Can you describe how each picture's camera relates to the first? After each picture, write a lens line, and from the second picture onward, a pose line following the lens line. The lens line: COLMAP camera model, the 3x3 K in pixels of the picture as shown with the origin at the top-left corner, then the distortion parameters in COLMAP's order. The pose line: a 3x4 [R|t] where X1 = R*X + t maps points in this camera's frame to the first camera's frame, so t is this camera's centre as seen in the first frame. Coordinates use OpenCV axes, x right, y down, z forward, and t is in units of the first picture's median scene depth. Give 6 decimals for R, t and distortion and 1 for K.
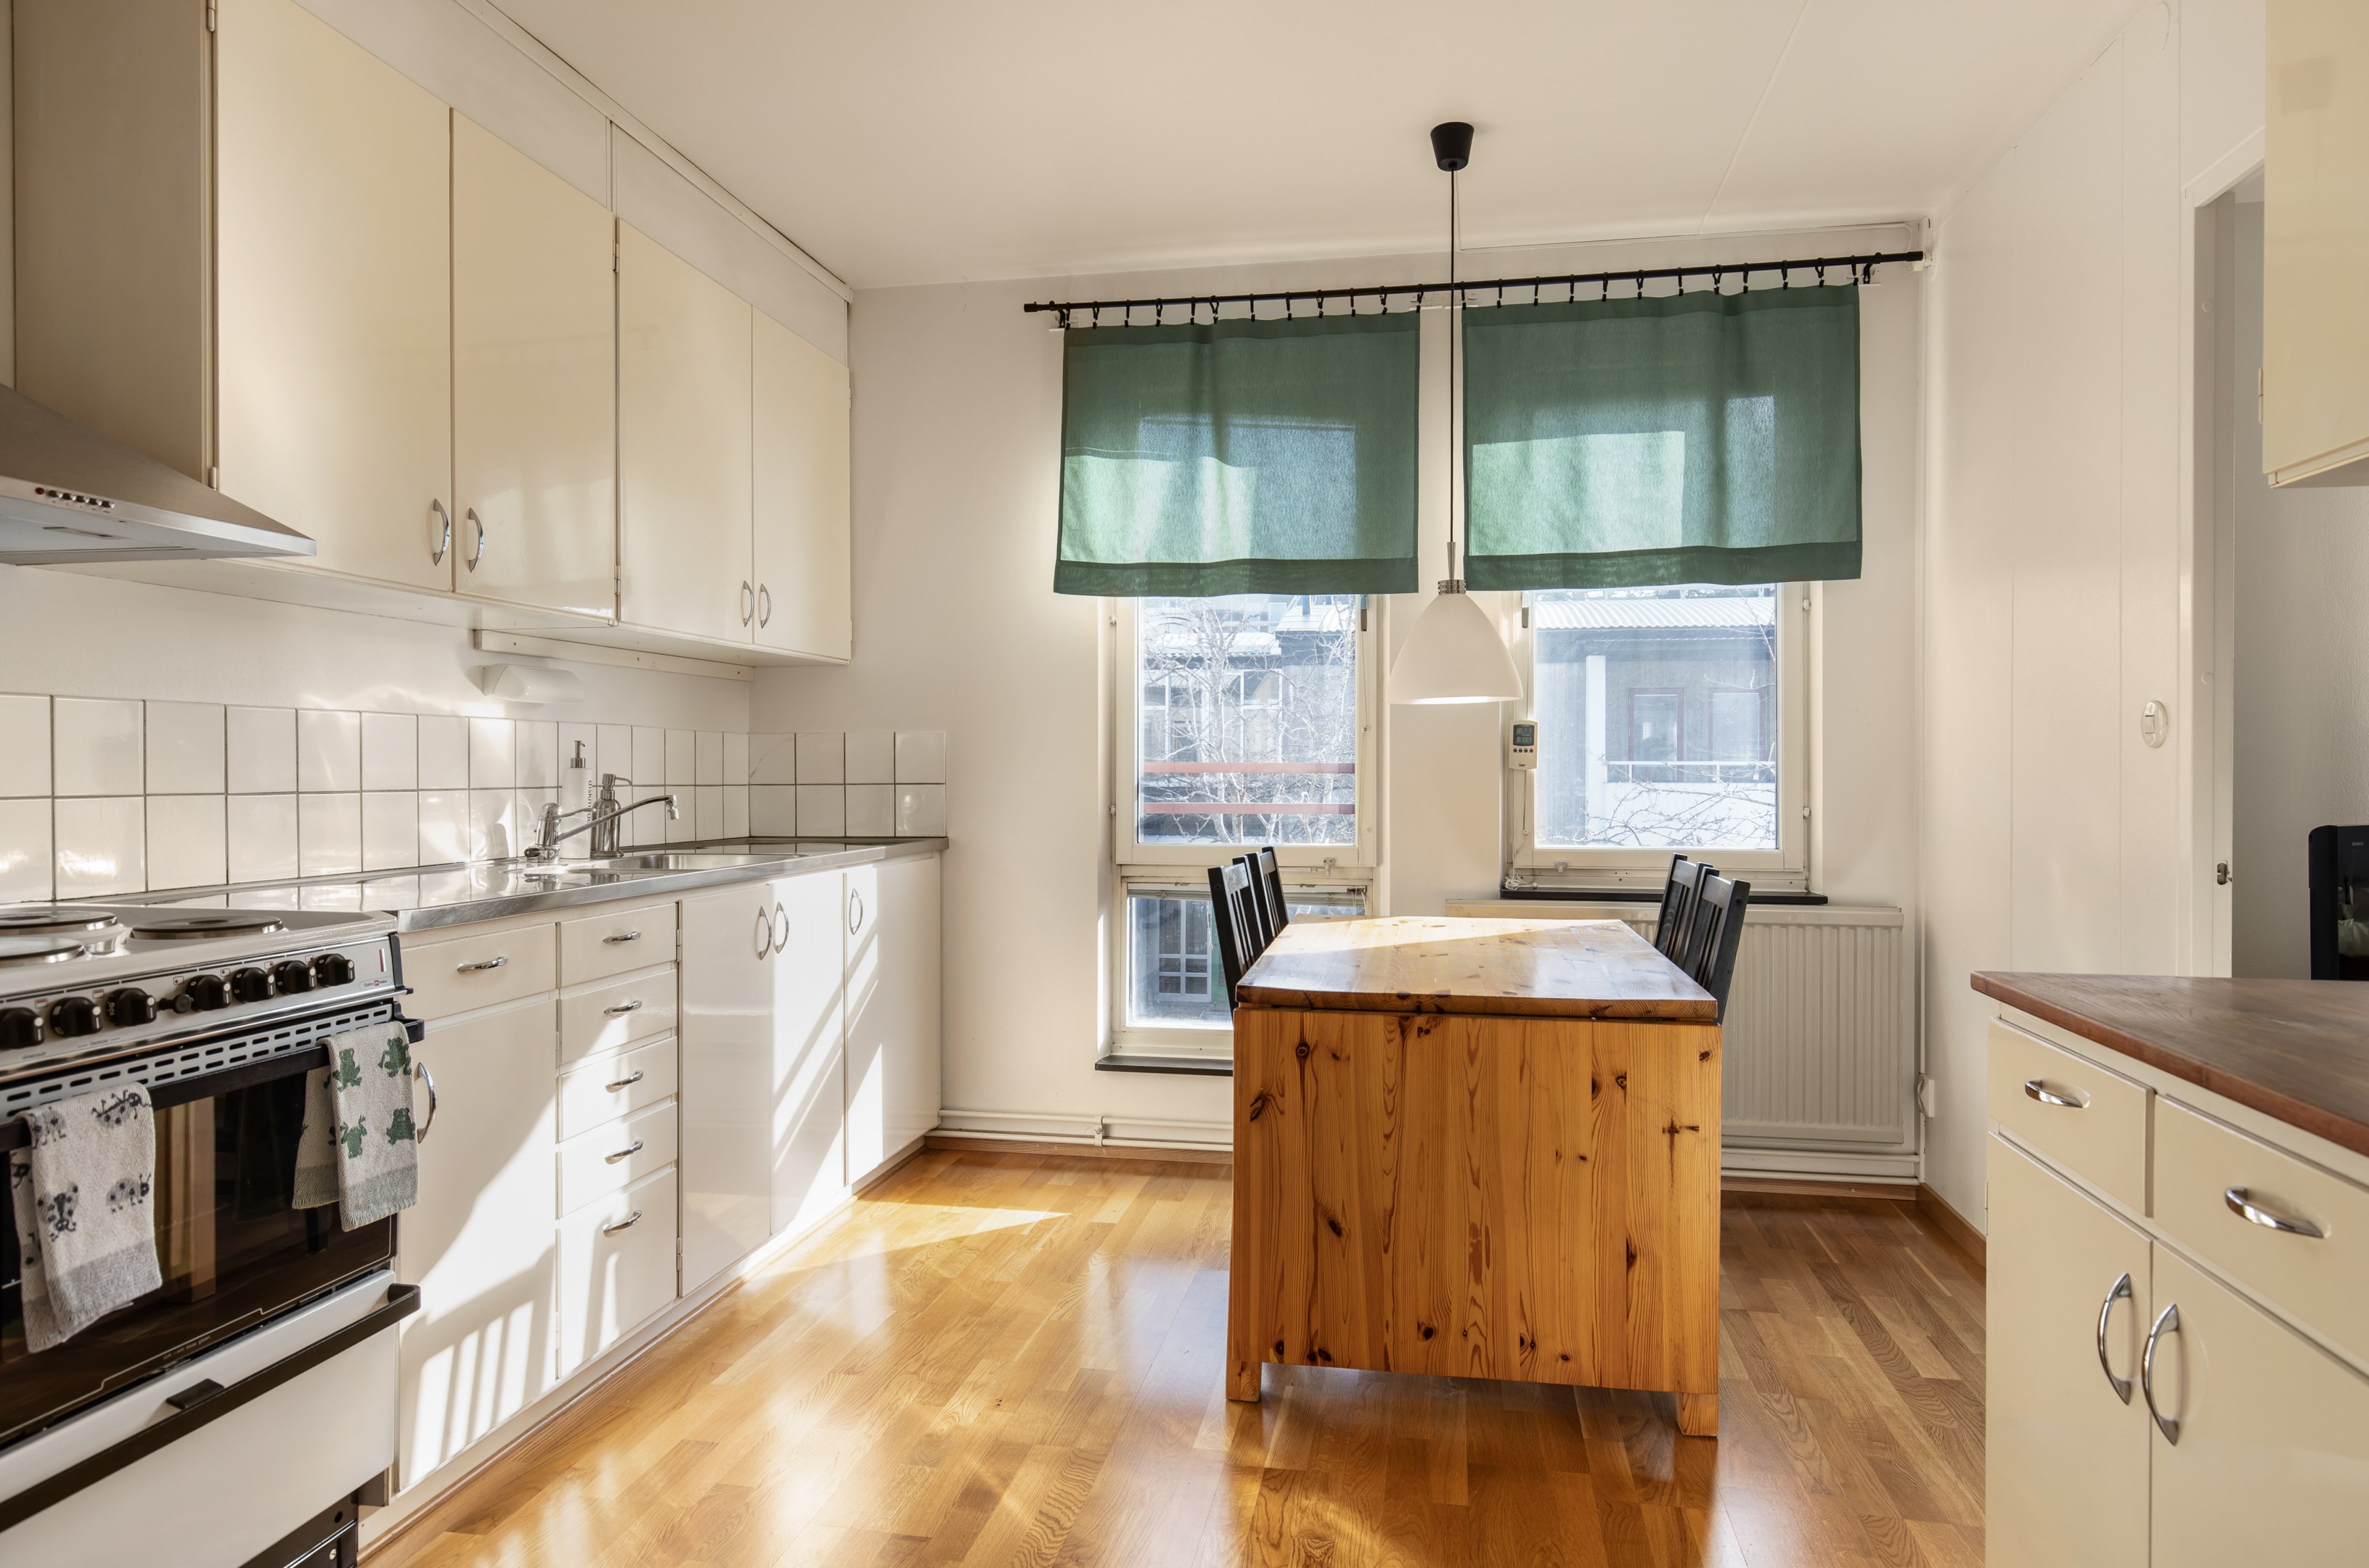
lens RADIAL K [[1448.1, 0, 1184.5], [0, 1448.1, 784.0], [0, 0, 1]] dist [0.001361, -0.001519]
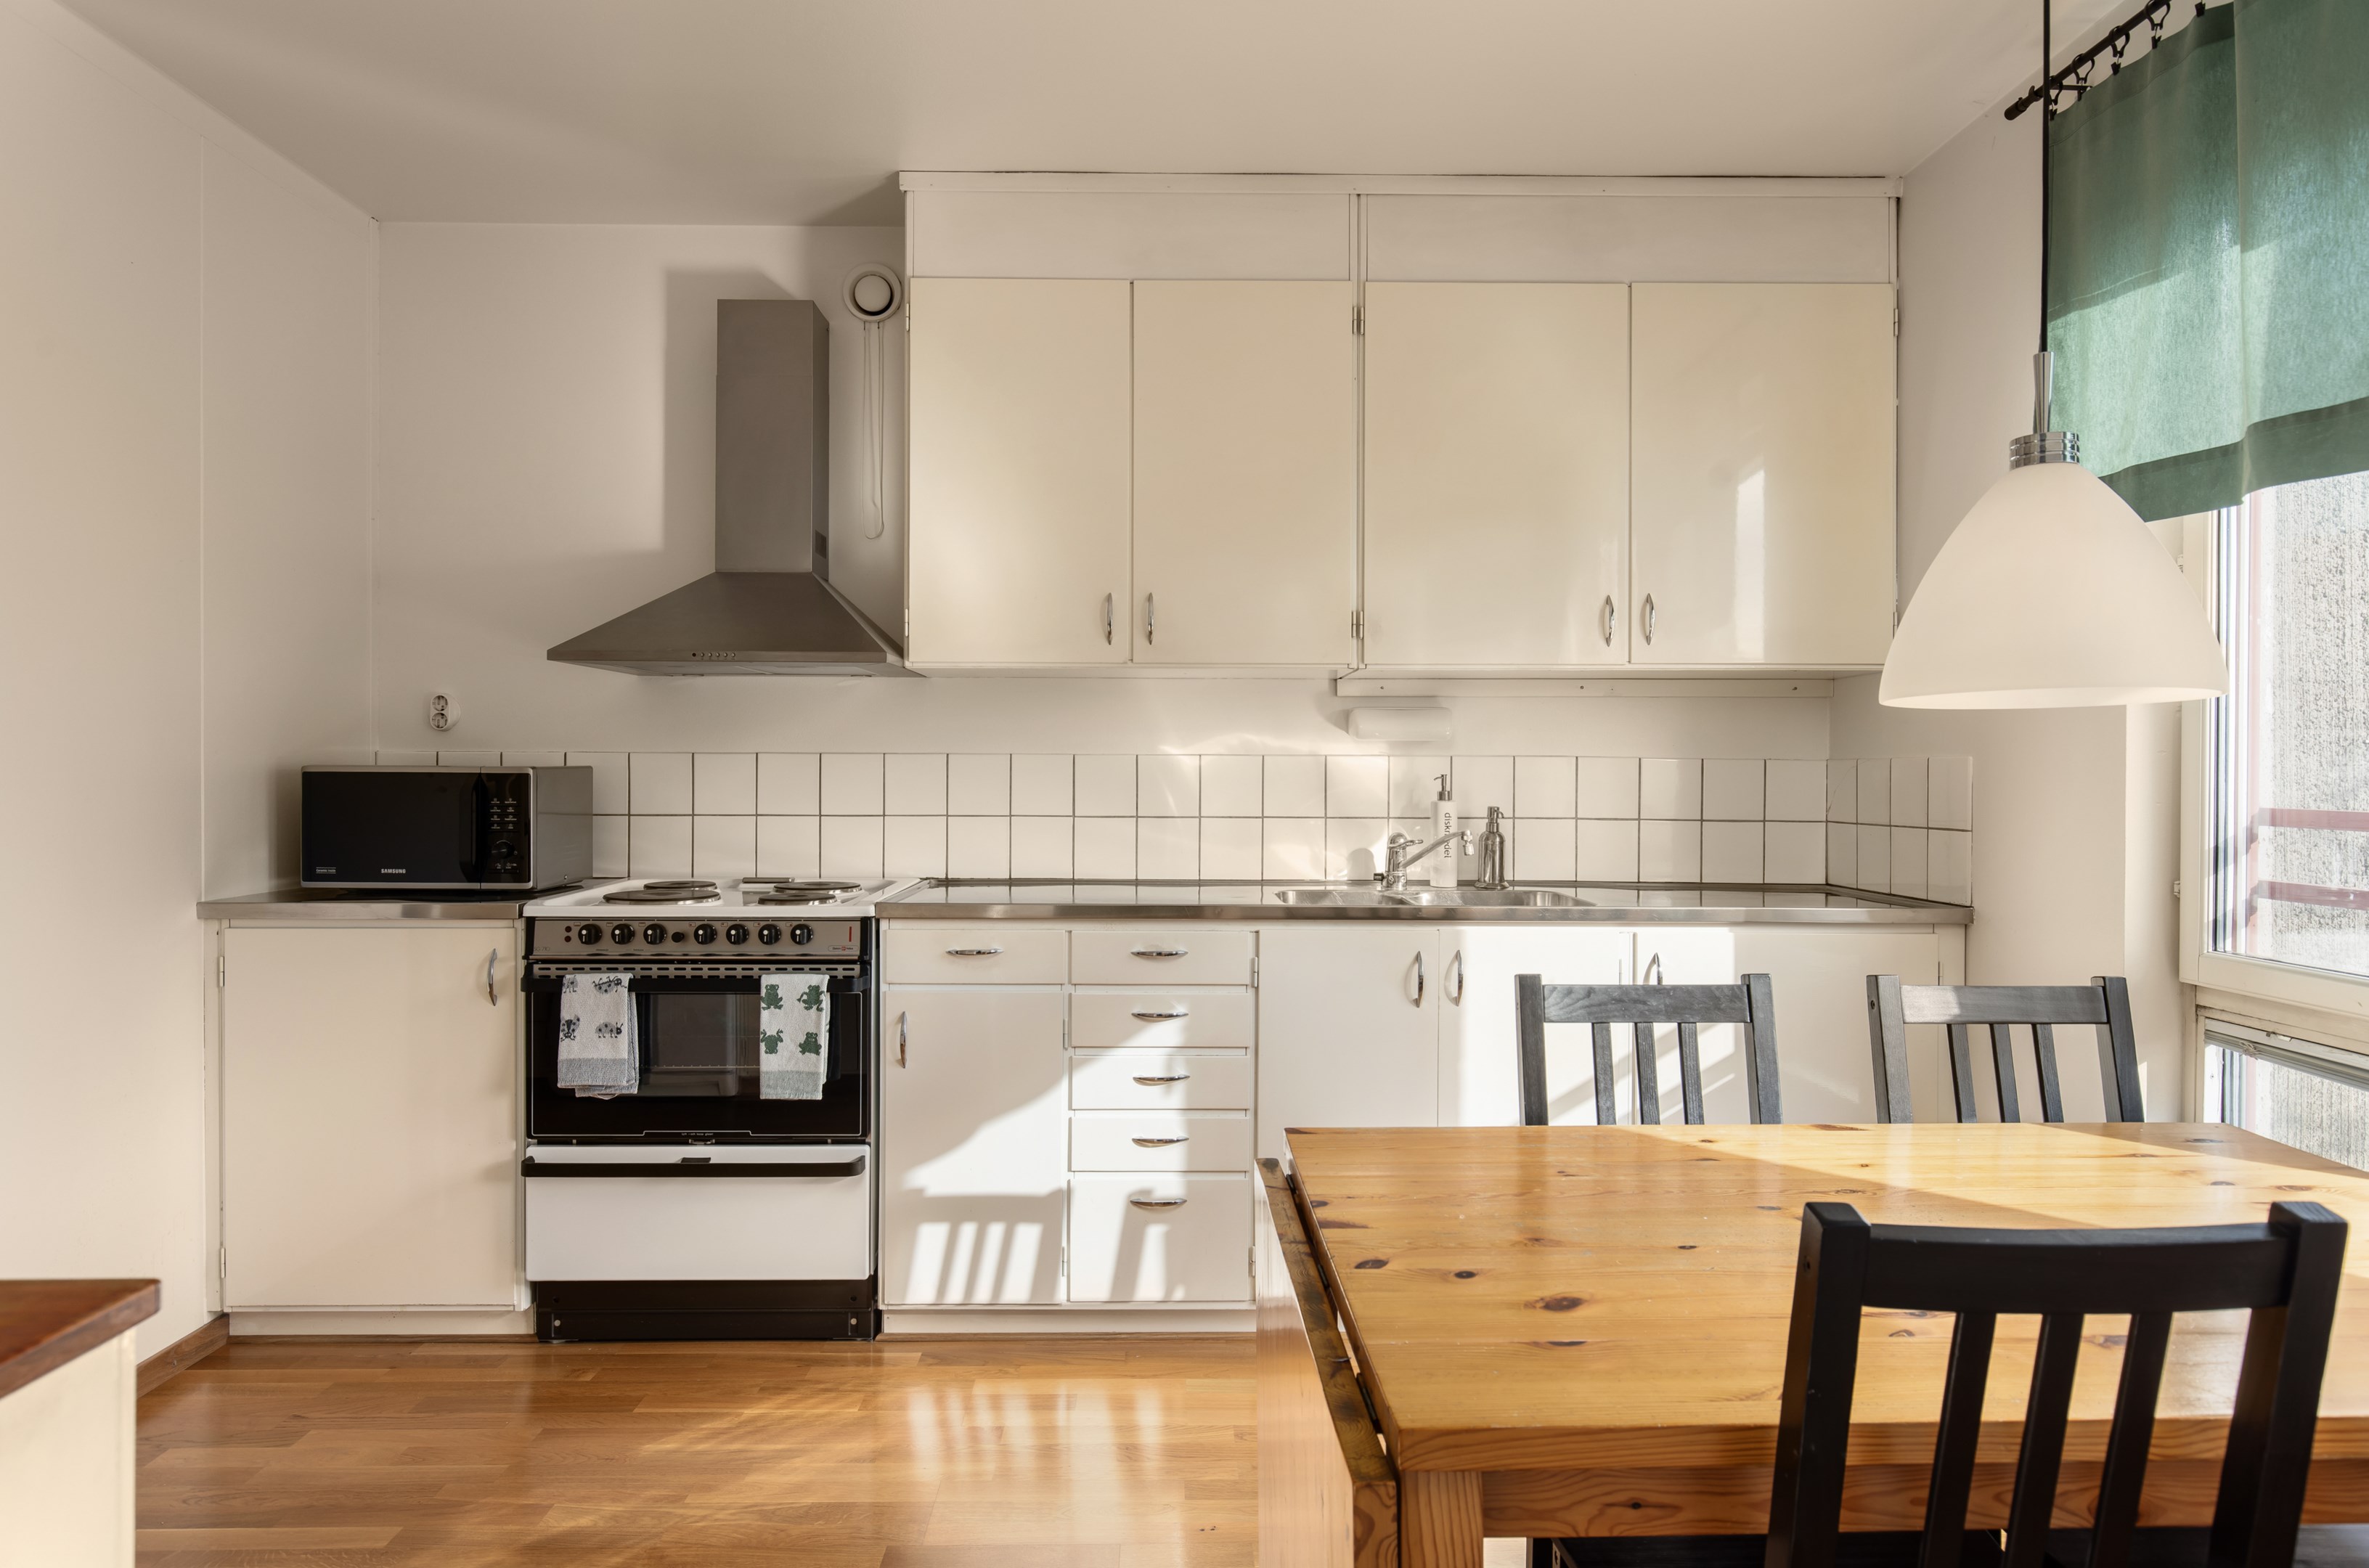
lens RADIAL K [[1391.2, 0, 1177.1], [0, 1391.2, 789.8], [0, 0, 1]] dist [-0.002892, 0.000766]
pose [[0.194128, 0.016230, -0.980842, 0.757086], [-0.014118, 0.999806, 0.013750, -0.042455], [0.980875, 0.011178, 0.194320, 0.872612]]
